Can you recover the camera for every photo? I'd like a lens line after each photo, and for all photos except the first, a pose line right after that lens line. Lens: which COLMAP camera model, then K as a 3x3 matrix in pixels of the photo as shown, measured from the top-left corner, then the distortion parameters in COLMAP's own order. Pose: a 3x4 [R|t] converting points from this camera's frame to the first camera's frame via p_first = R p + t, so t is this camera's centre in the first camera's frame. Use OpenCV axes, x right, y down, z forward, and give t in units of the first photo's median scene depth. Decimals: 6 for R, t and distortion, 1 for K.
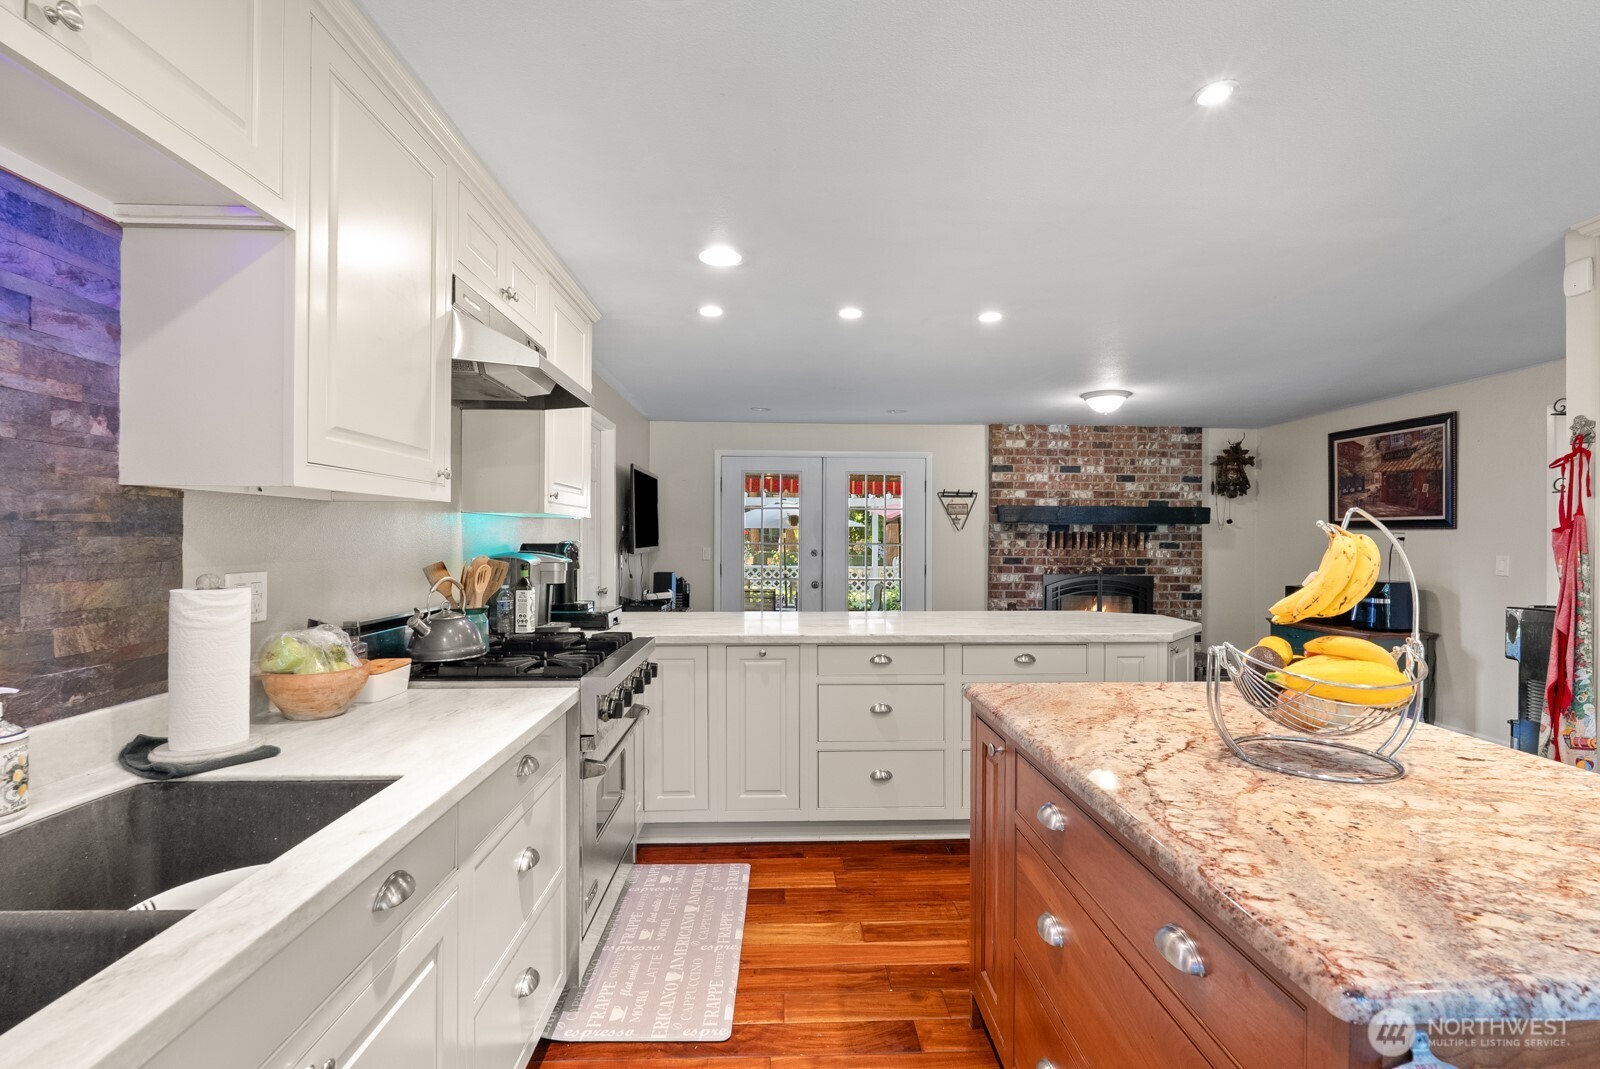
lens RADIAL K [[707.9, 0, 800.0], [0, 707.9, 534.5], [0, 0, 1]] dist [-0.000455, 0.000133]
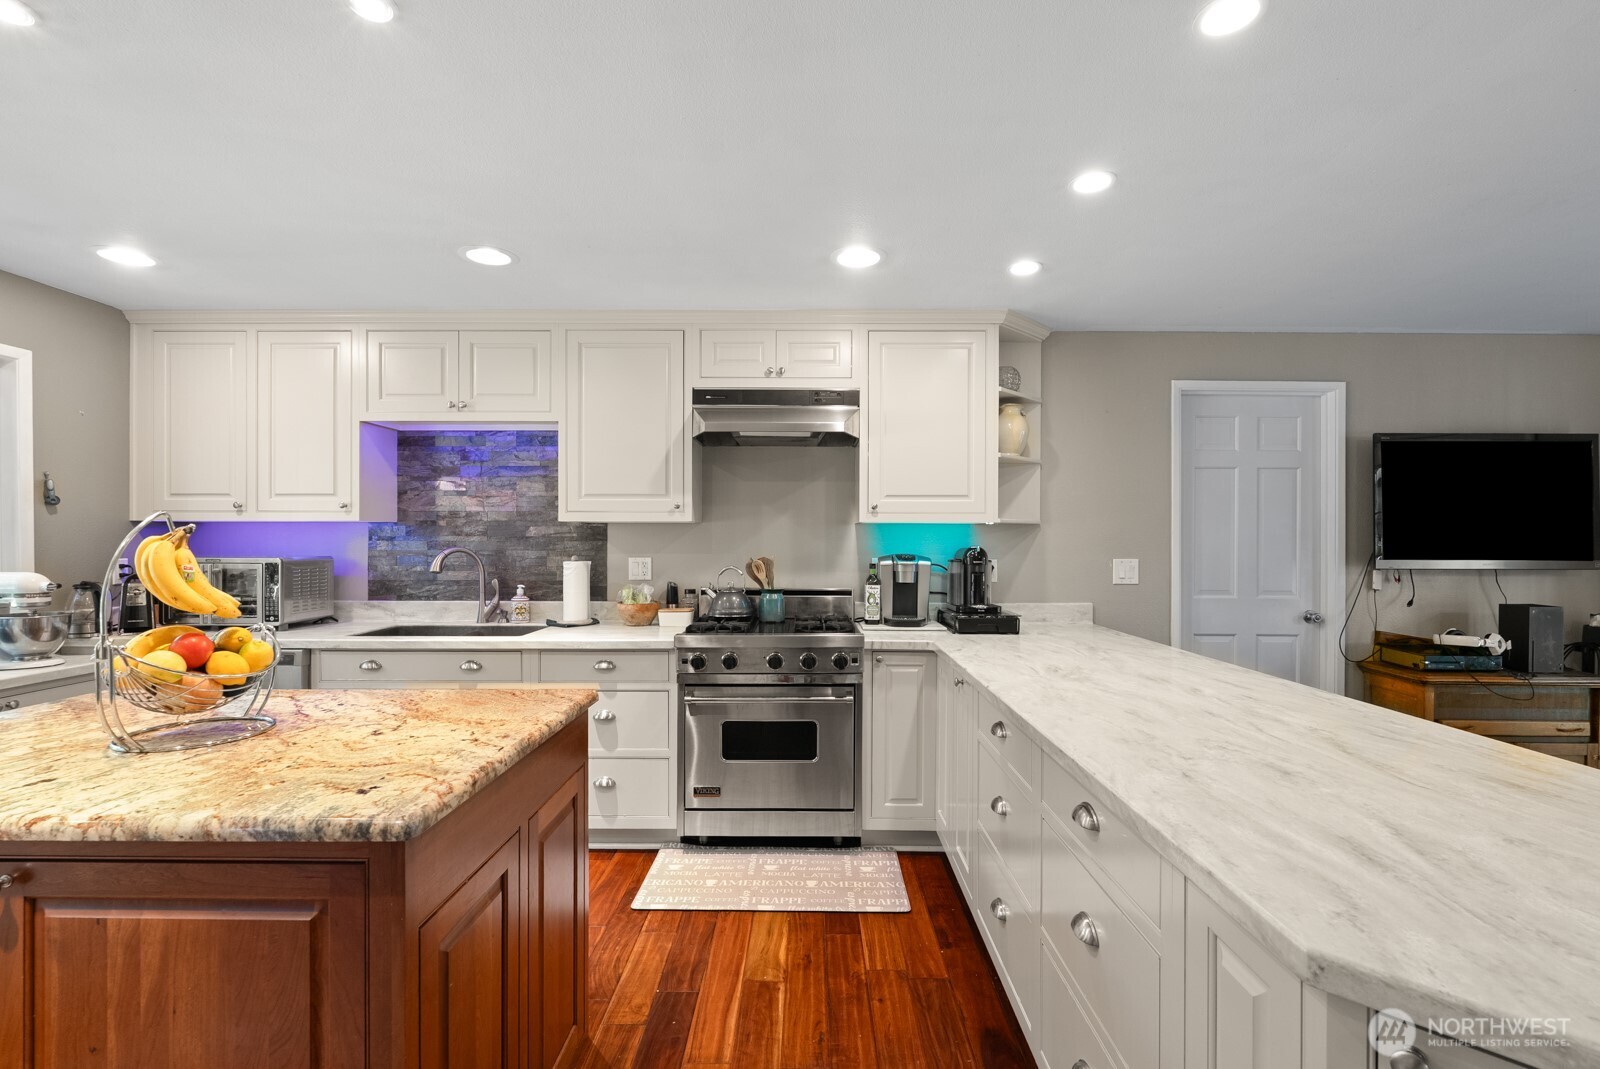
lens RADIAL K [[711.3, 0, 805.3], [0, 711.3, 542.9], [0, 0, 1]] dist [-0.003517, 0.000416]
pose [[-0.042606, 0.000226, -0.999092, 1.008174], [0.006565, 0.999978, -0.000053, 0.007134], [0.999070, -0.006562, -0.042606, 1.121923]]
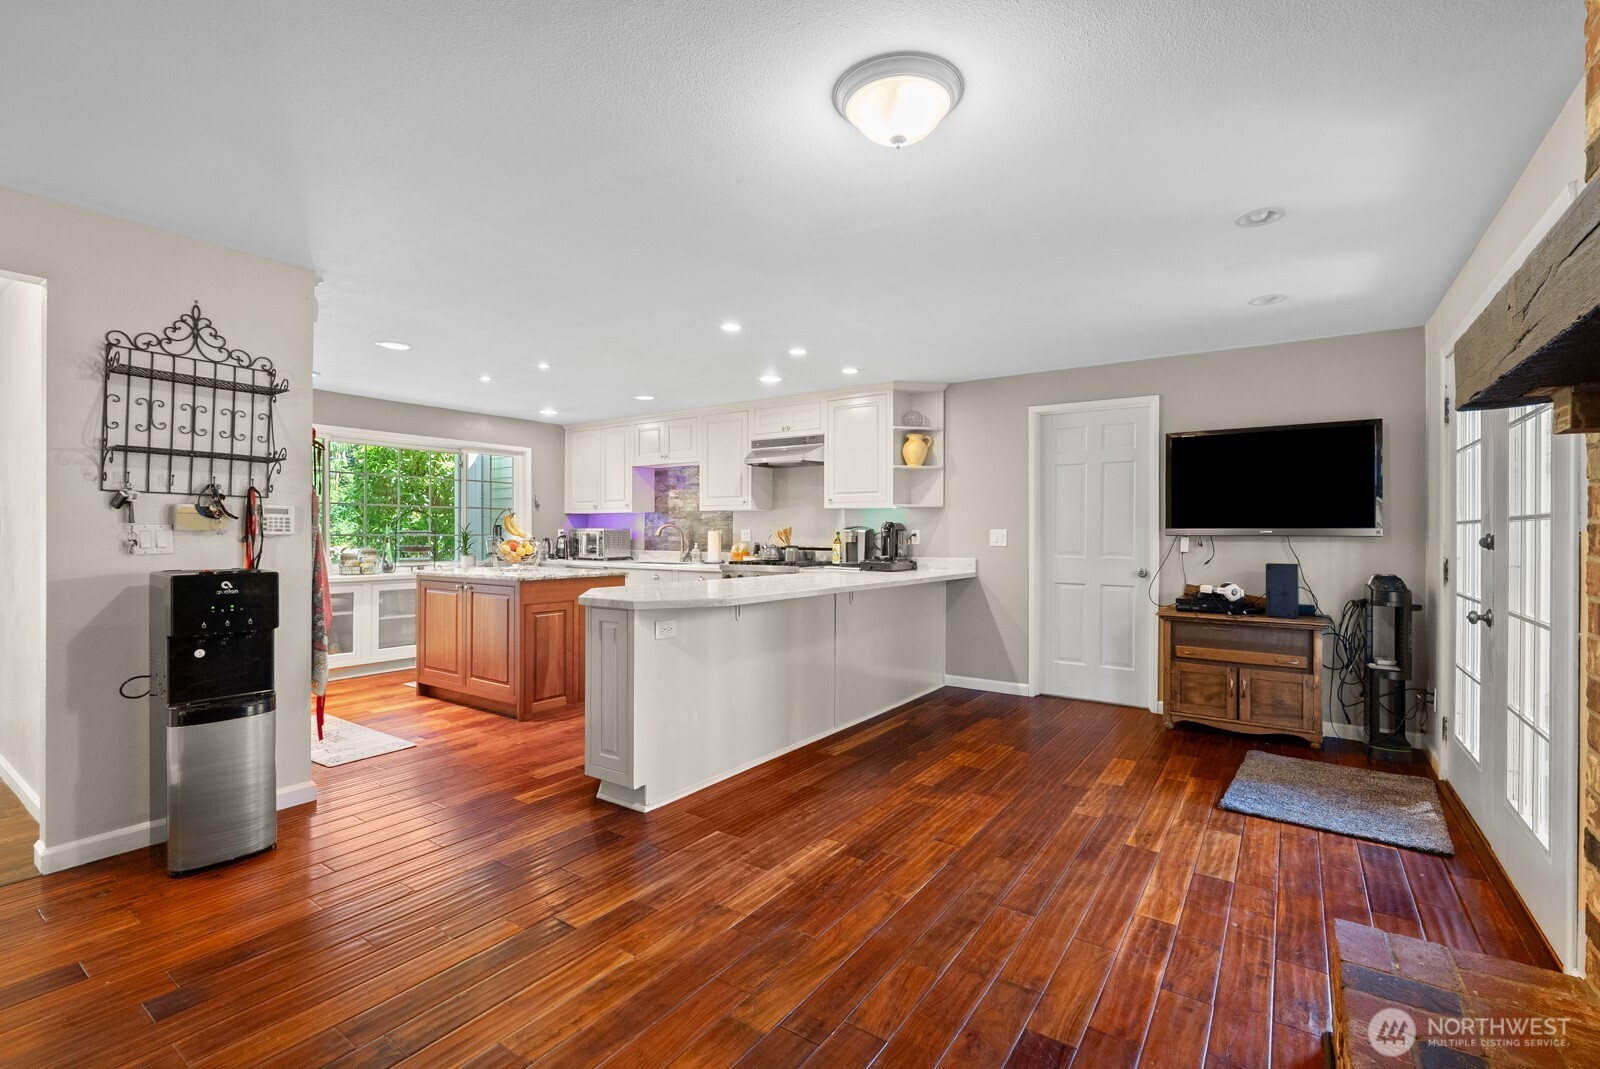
lens RADIAL K [[707.9, 0, 800.0], [0, 707.9, 534.5], [0, 0, 1]] dist [-0.000455, 0.000133]
pose [[-0.599461, -0.000725, -0.800403, 1.661332], [0.003477, 0.999988, -0.003510, 0.068747], [0.800396, -0.004887, -0.599451, 2.614936]]
